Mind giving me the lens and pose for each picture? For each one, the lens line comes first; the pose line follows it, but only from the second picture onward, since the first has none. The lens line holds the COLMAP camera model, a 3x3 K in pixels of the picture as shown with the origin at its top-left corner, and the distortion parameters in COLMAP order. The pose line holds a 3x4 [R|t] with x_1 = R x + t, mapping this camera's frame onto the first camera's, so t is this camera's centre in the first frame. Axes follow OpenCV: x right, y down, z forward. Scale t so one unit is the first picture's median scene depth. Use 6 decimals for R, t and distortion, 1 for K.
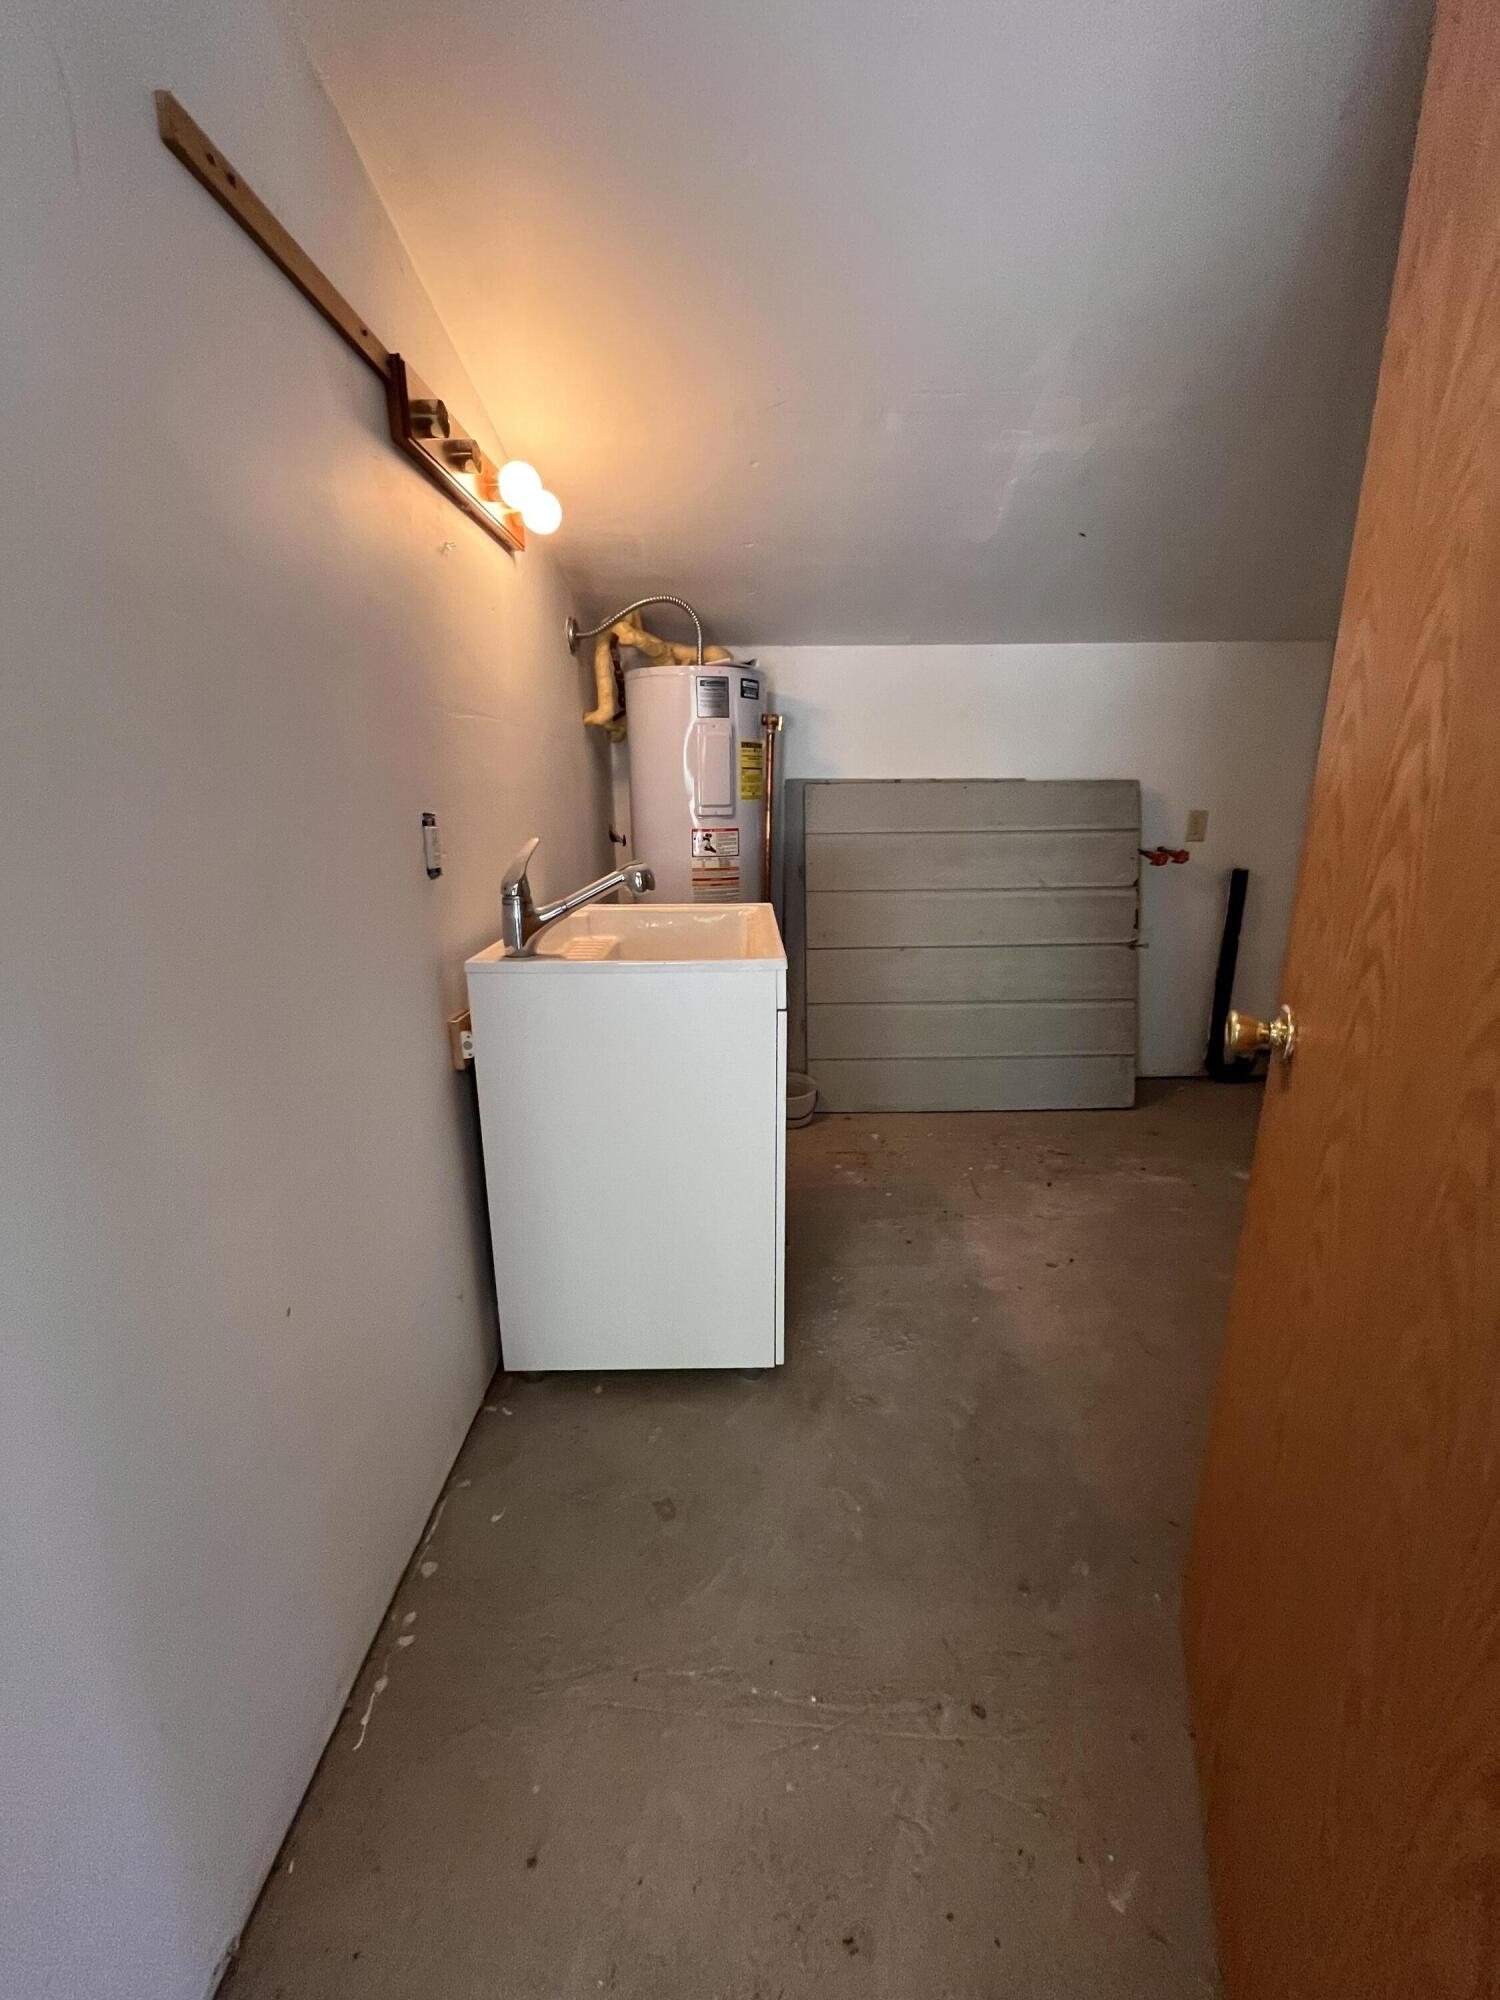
lens RADIAL K [[807.5, 0, 750.0], [0, 807.5, 1000.0], [0, 0, 1]] dist [-0.000129, -0.000510]
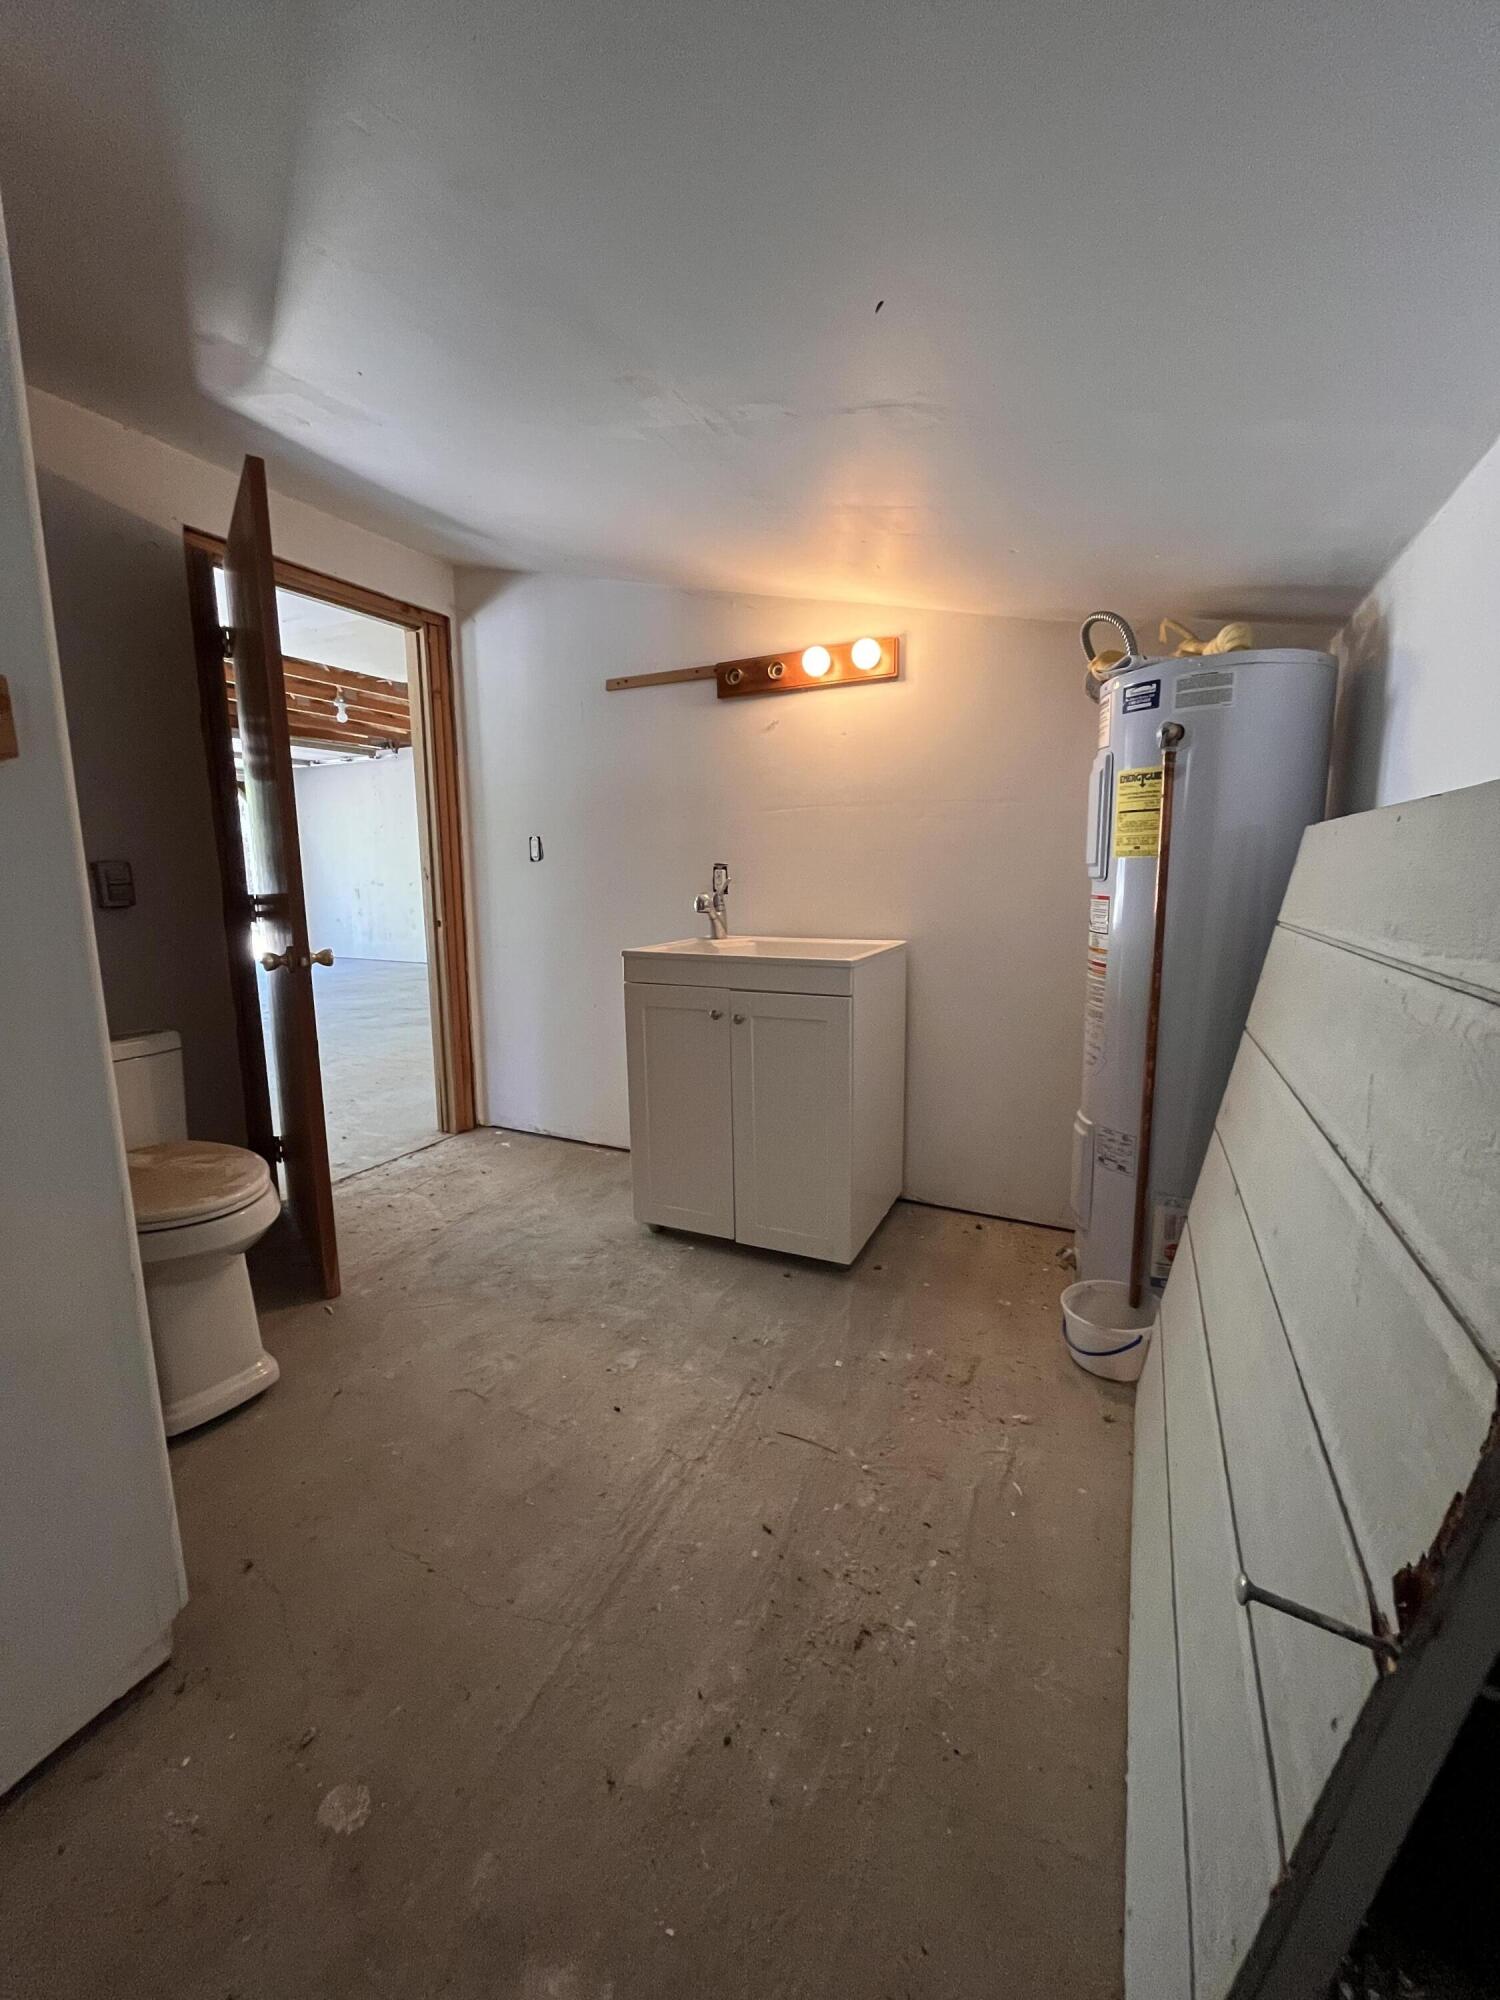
lens RADIAL K [[807.5, 0, 750.0], [0, 807.5, 1000.0], [0, 0, 1]] dist [-0.000129, -0.000510]
pose [[-0.440826, 0.155487, -0.884023, 0.861758], [-0.215379, 0.937785, 0.272344, -0.283496], [0.871369, 0.310456, -0.379911, 1.147964]]
